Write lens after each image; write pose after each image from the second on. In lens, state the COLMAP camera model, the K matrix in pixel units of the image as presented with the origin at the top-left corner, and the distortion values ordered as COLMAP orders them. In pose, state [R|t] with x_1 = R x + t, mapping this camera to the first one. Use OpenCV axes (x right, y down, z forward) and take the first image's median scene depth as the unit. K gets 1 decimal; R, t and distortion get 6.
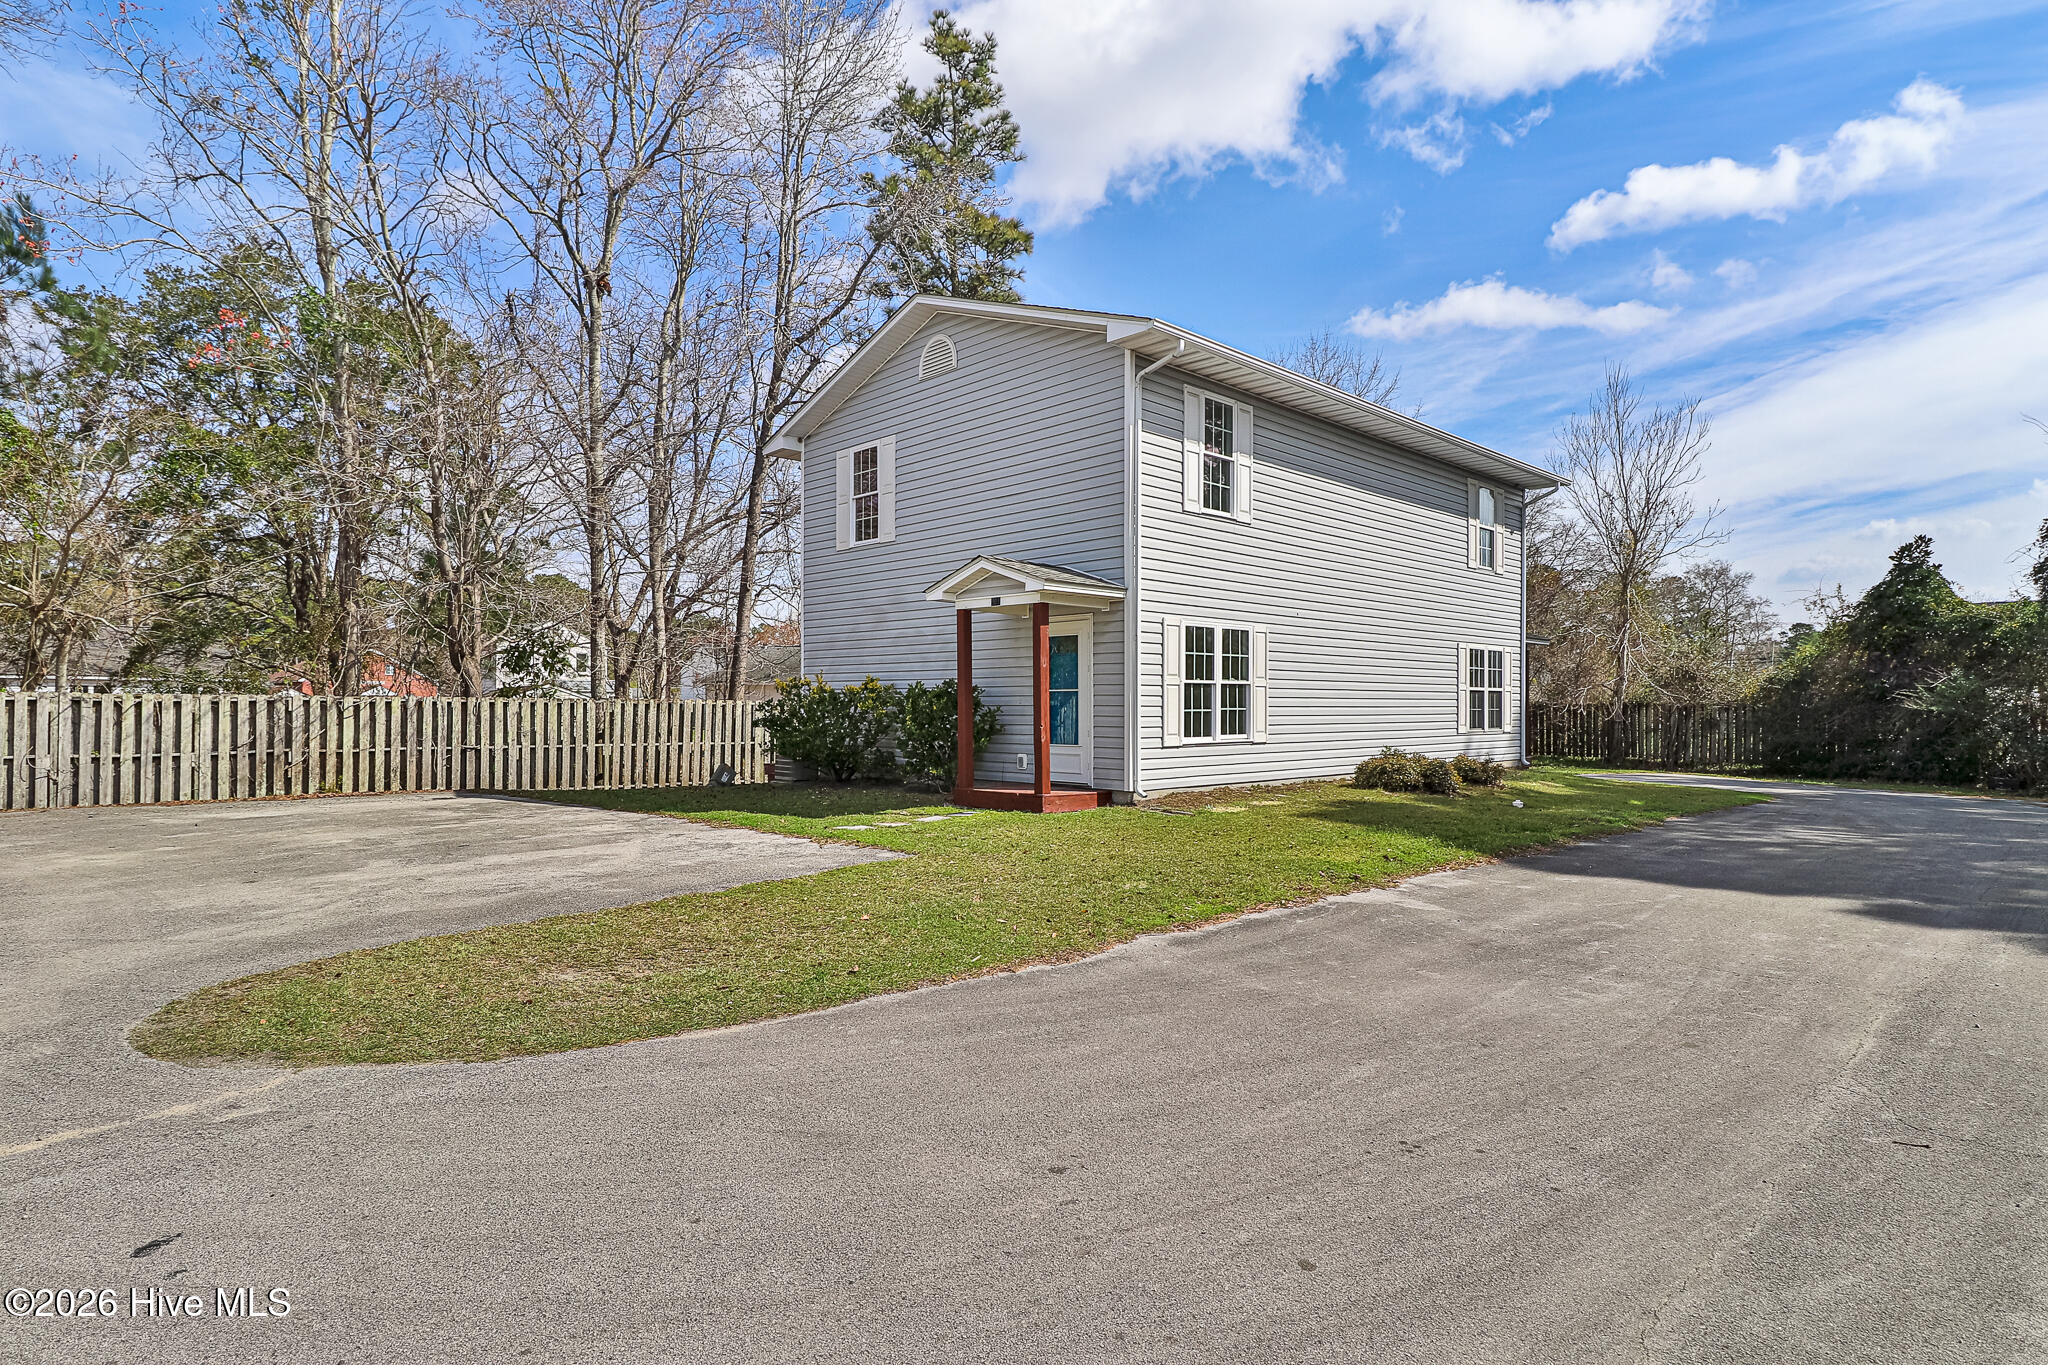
lens RADIAL K [[1200.0, 0, 975.4], [0, 1200.0, 713.0], [0, 0, 1]] dist [-0.011305, -0.000402]
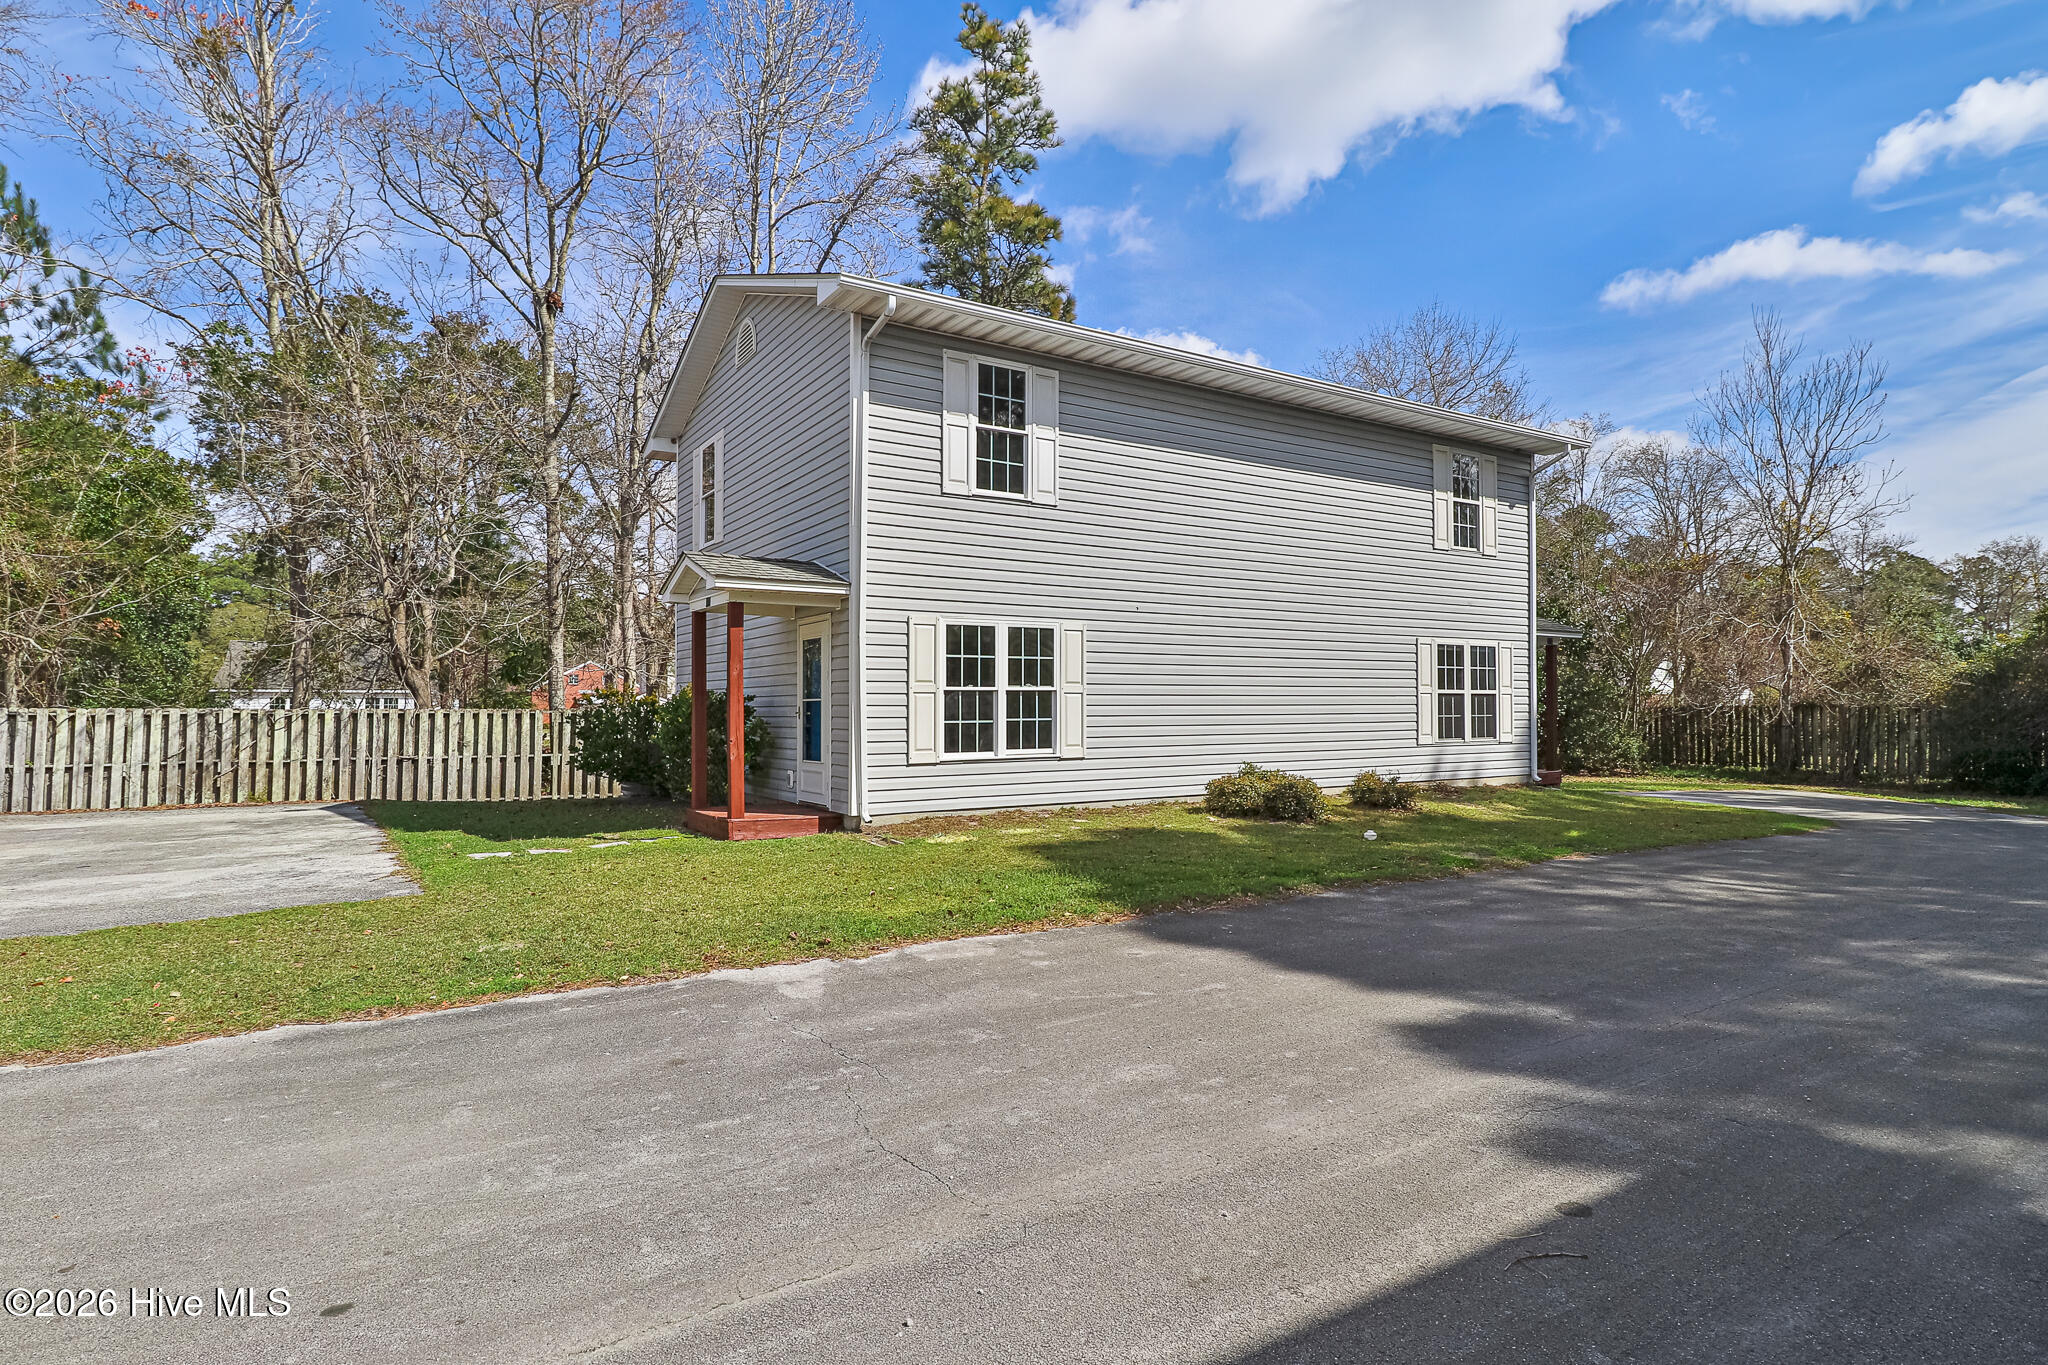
lens RADIAL K [[1148.9, 0, 1060.4], [0, 1148.9, 683.6], [0, 0, 1]] dist [-0.010477, -0.002070]
pose [[0.978258, -0.010331, -0.207132, 0.377860], [0.004777, 0.999616, -0.027293, -0.005987], [0.207335, 0.025710, 0.977932, 0.180071]]
